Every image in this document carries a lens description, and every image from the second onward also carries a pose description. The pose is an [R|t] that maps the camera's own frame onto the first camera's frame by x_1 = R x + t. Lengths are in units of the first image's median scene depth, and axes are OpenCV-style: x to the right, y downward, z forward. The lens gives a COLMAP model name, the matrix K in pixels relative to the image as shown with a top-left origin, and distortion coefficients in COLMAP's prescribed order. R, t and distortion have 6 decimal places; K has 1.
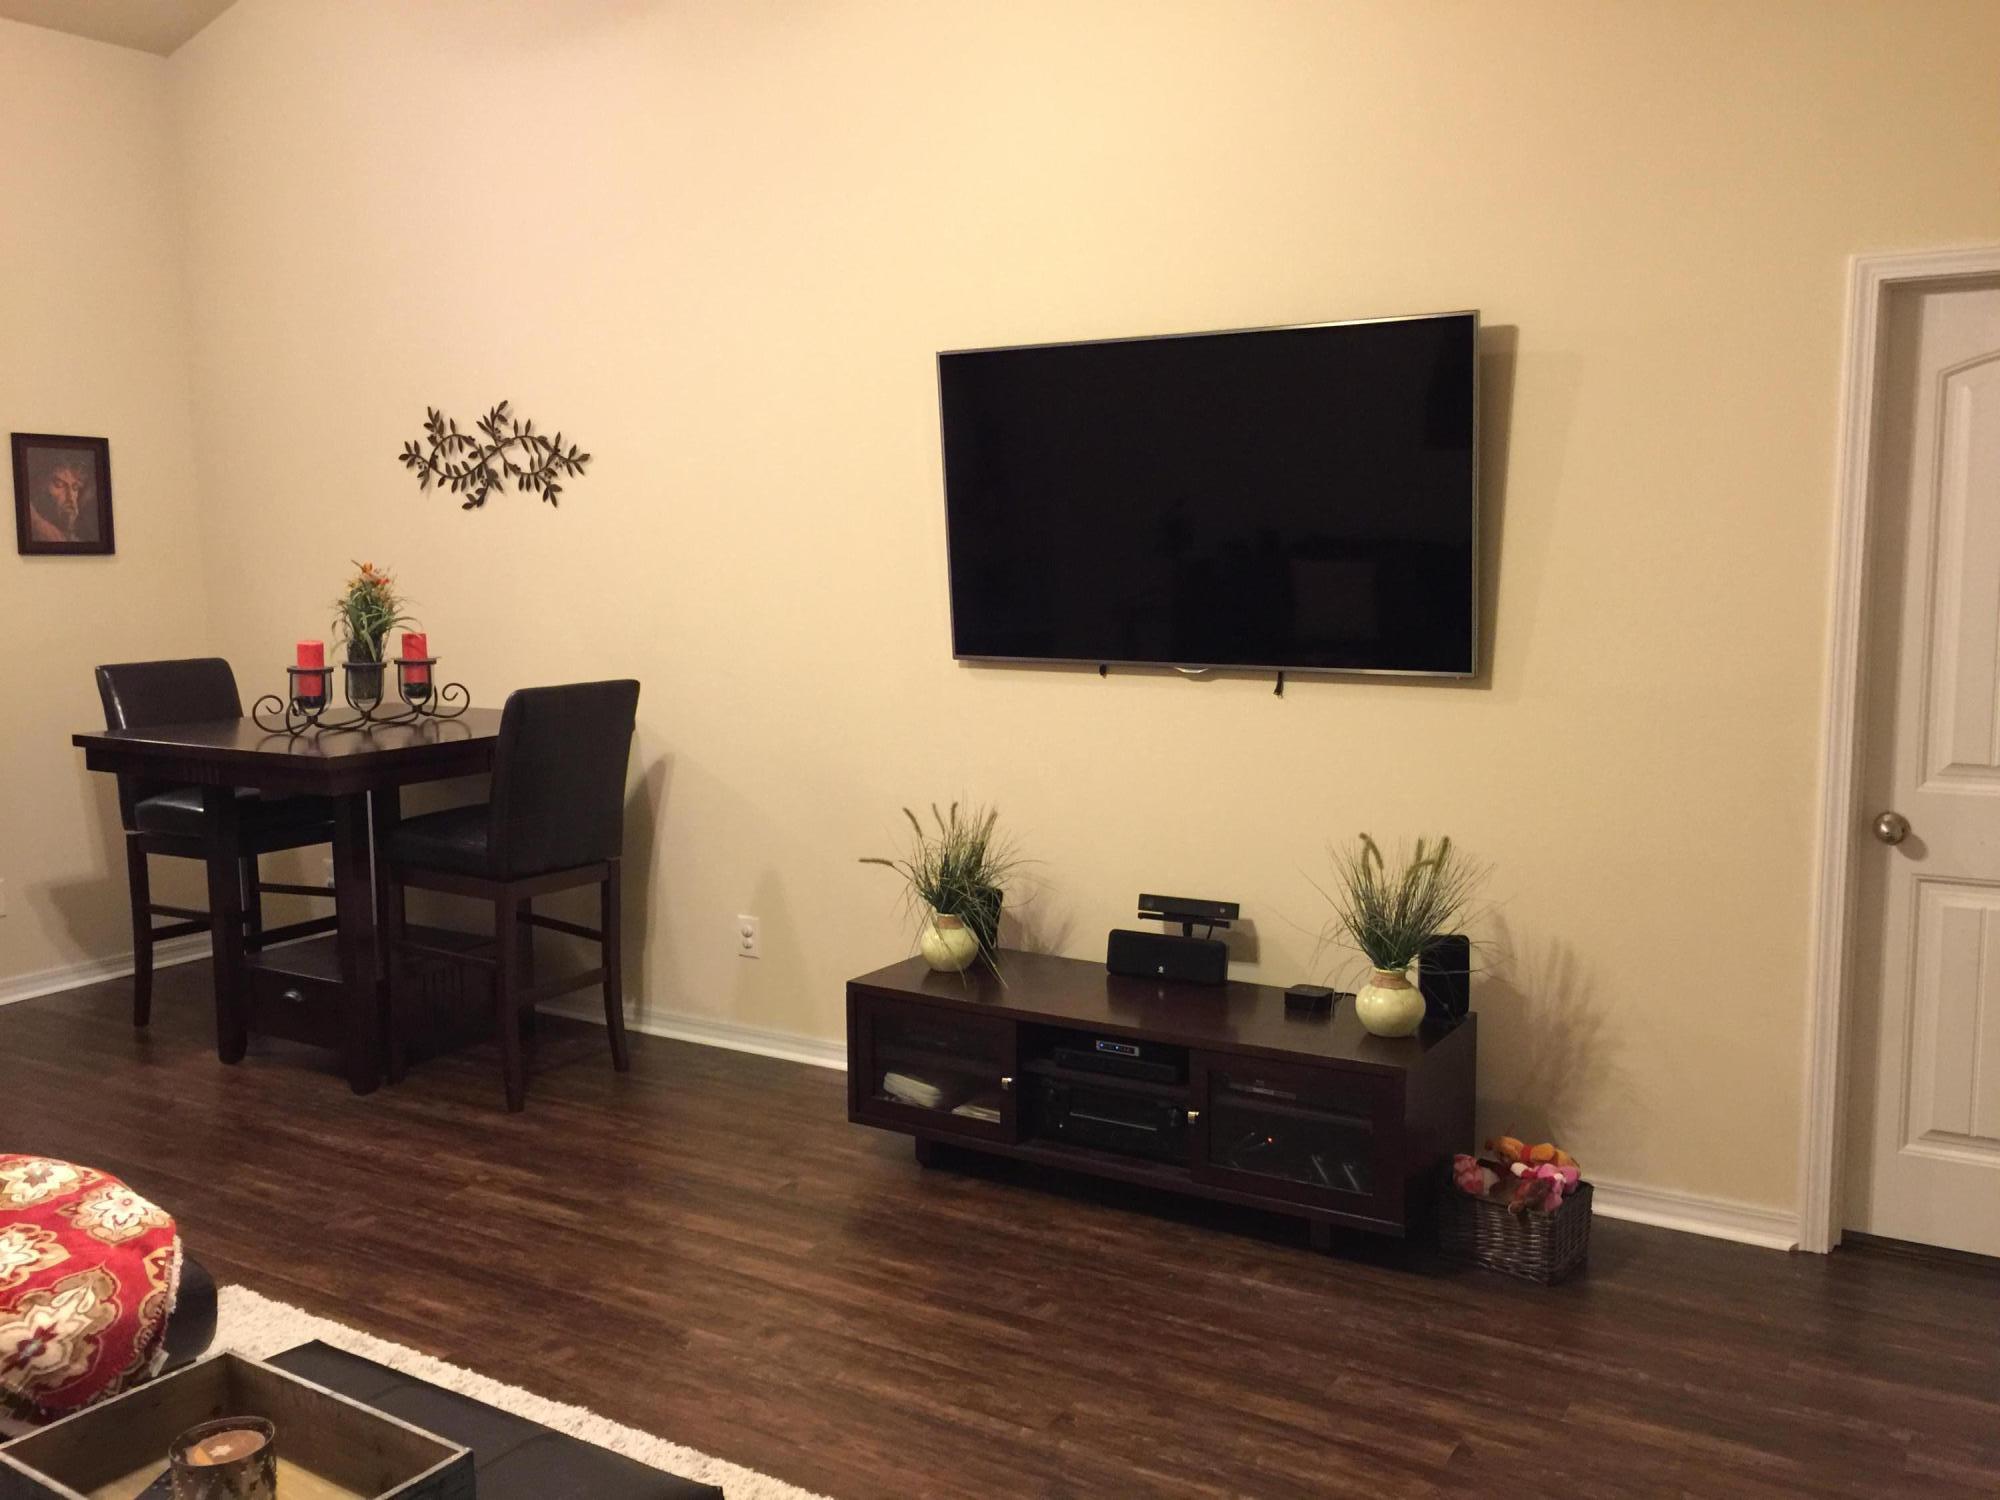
lens RADIAL K [[1704.7, 0, 1013.4], [0, 1704.7, 745.0], [0, 0, 1]] dist [0.098867, -0.151023]
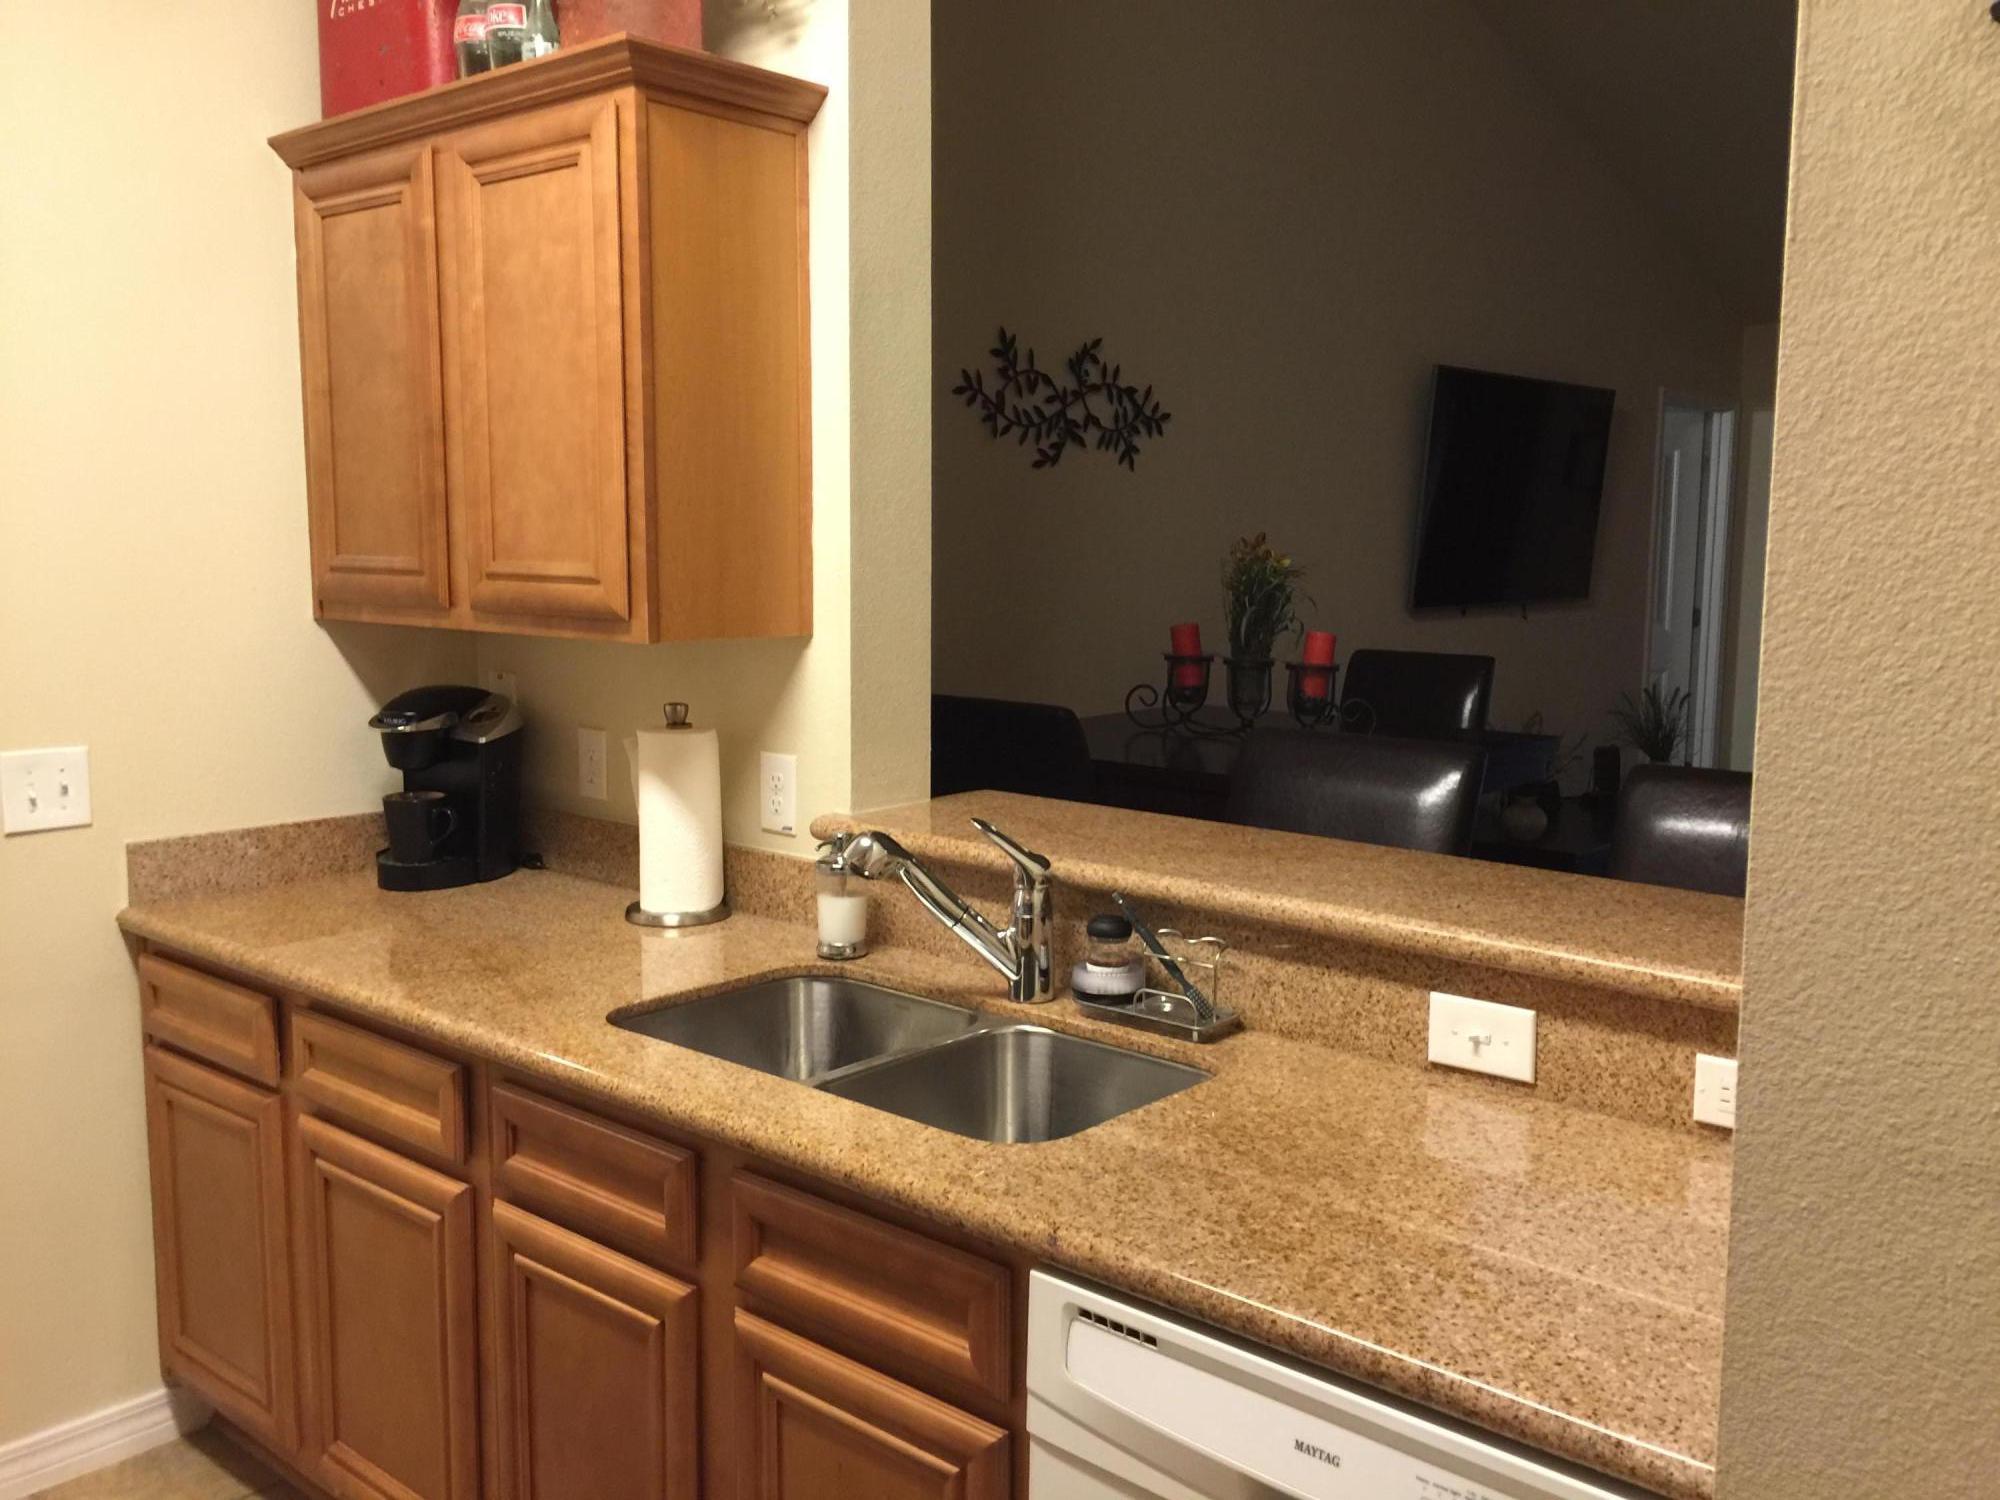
lens RADIAL K [[1718.2, 0, 1026.1], [0, 1718.2, 735.1], [0, 0, 1]] dist [0.042474, -0.006615]
pose [[0.172727, -0.113183, 0.978445, -1.122175], [0.107419, 0.989615, 0.095512, -0.095229], [-0.979095, 0.088606, 0.183091, 0.900730]]
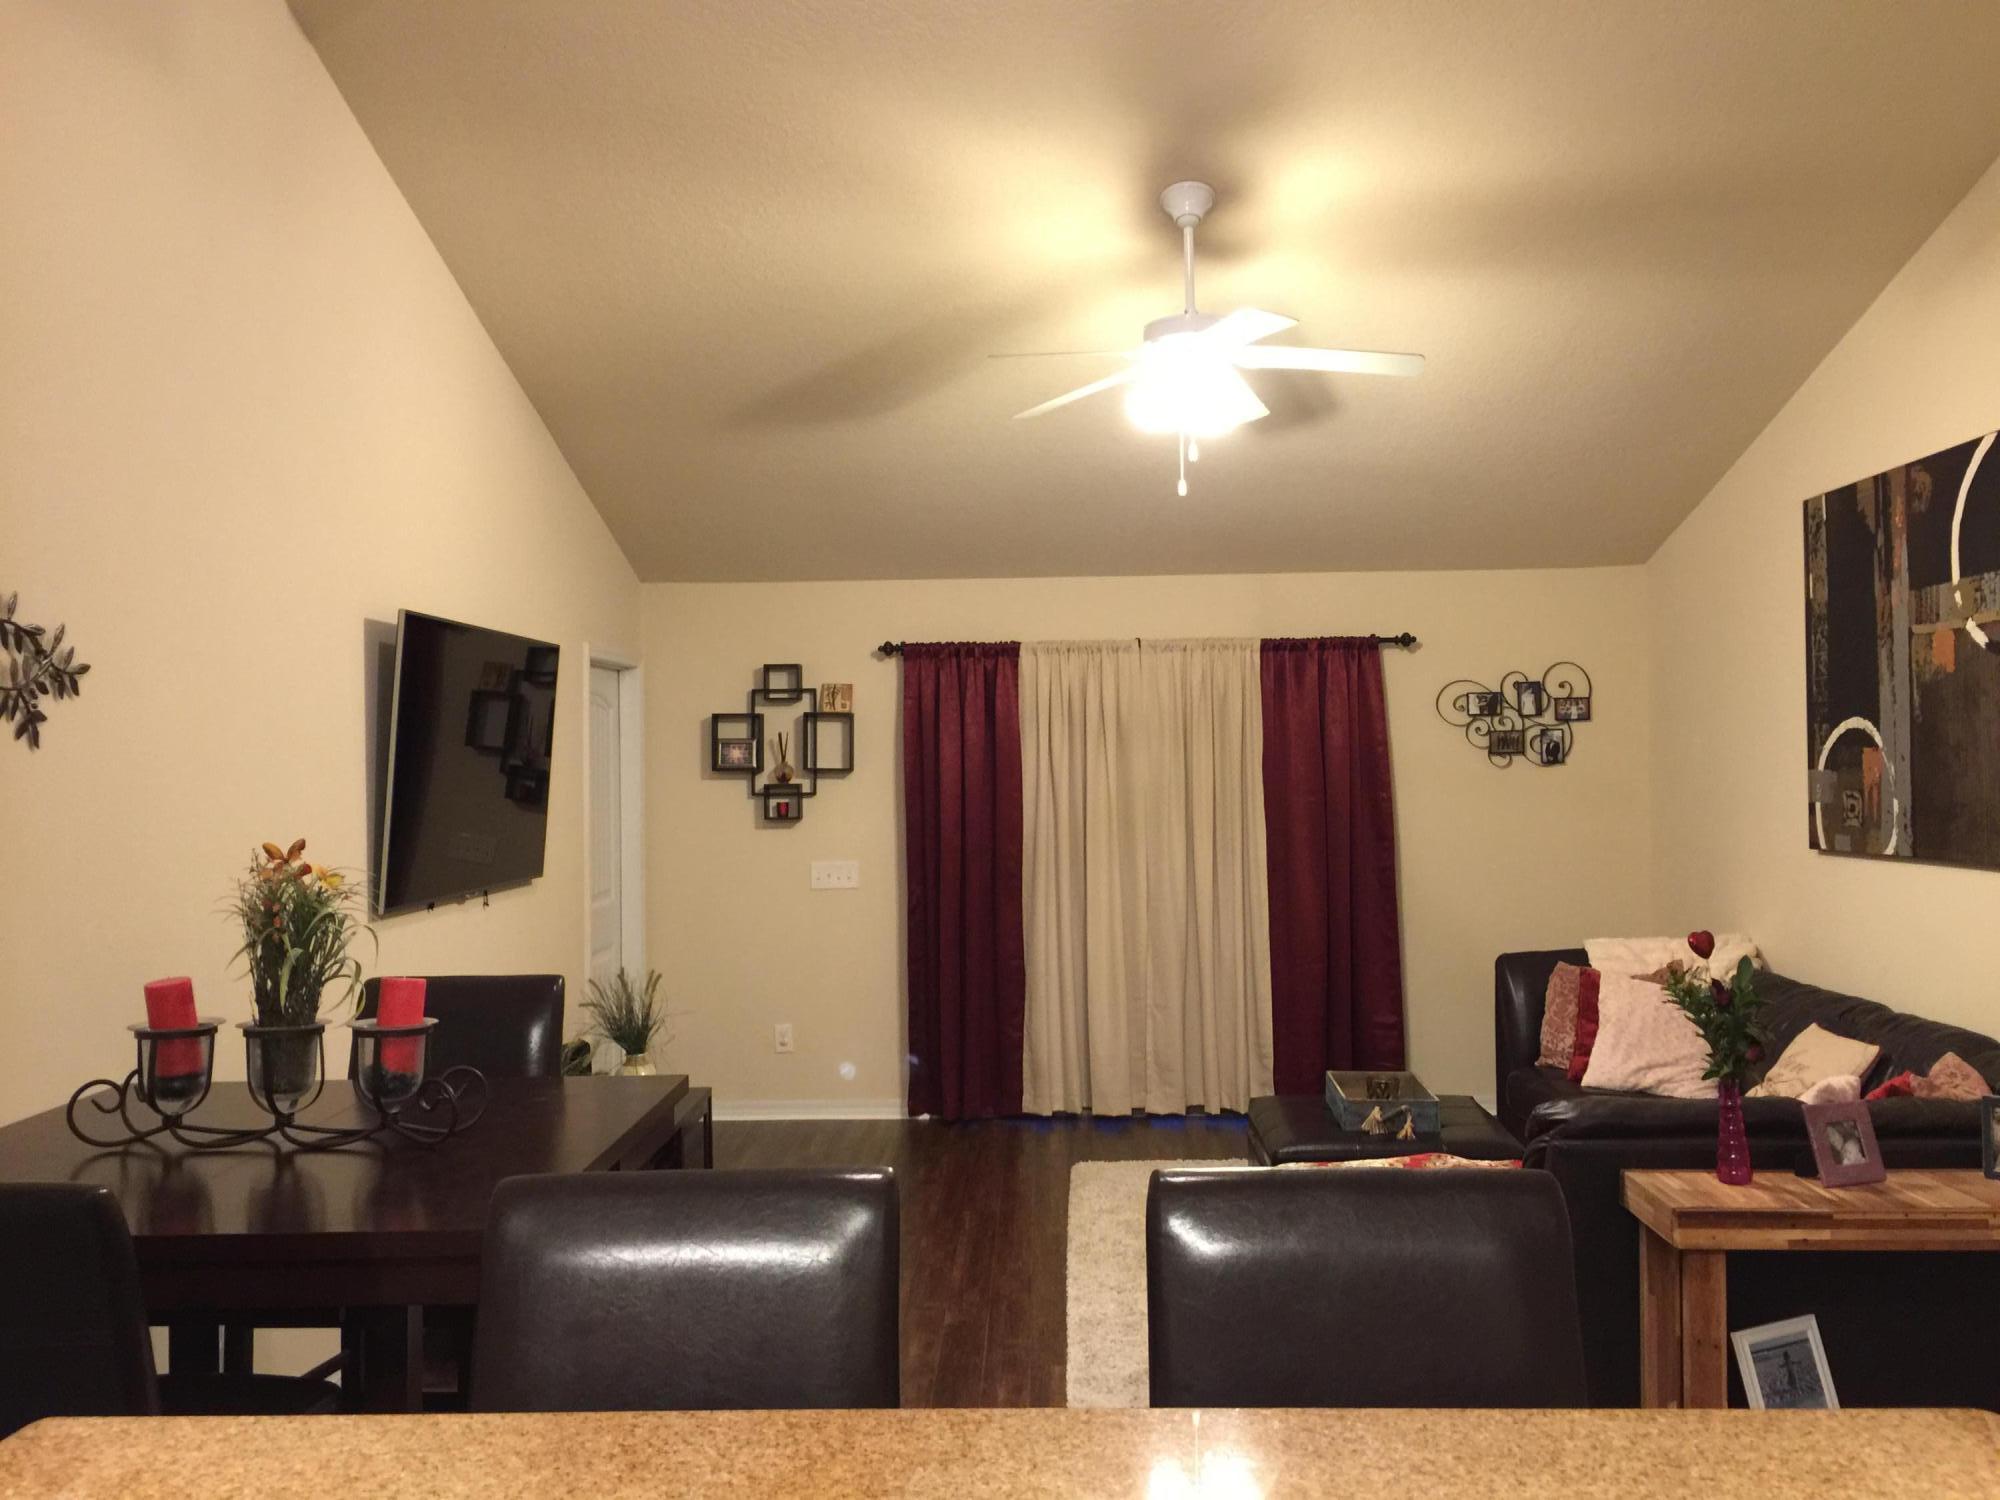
lens RADIAL K [[1704.7, 0, 1013.4], [0, 1704.7, 745.0], [0, 0, 1]] dist [0.098867, -0.151023]
pose [[-0.502040, 0.020095, 0.864611, -0.918028], [0.117376, 0.992063, 0.045097, -0.126971], [-0.856843, 0.124125, -0.500414, 1.003449]]
